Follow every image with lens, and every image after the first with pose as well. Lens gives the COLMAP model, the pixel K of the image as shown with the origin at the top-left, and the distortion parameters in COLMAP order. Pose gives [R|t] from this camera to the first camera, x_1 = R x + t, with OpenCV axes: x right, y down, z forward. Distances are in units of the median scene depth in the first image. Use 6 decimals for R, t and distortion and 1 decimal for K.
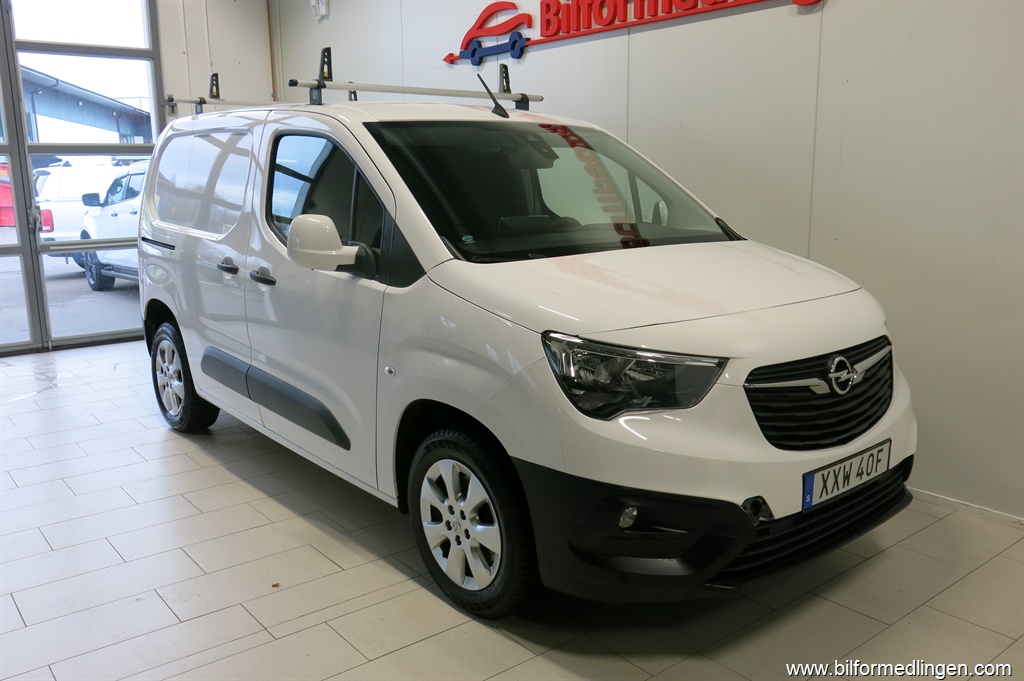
lens RADIAL K [[865.4, 0, 499.8], [0, 865.4, 343.2], [0, 0, 1]] dist [-0.011914, -0.001814]
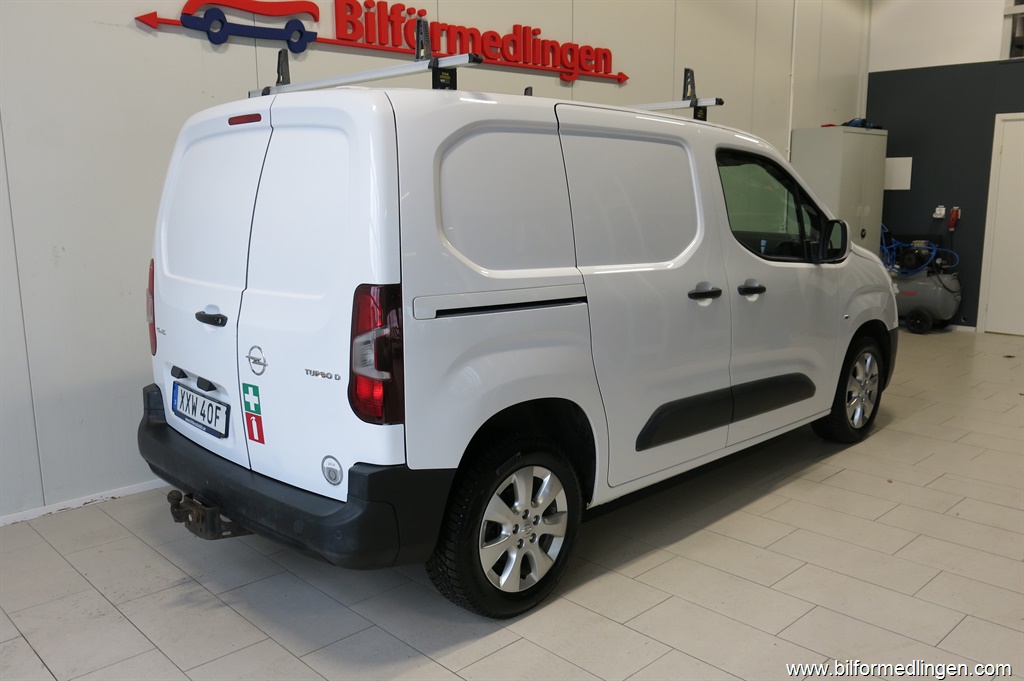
lens RADIAL K [[865.4, 0, 499.8], [0, 865.4, 343.2], [0, 0, 1]] dist [-0.011914, -0.001814]
pose [[-0.116314, -0.161110, 0.980058, -0.875930], [0.205830, 0.961424, 0.182475, -0.171484], [-0.971651, 0.222950, -0.078666, 0.945357]]
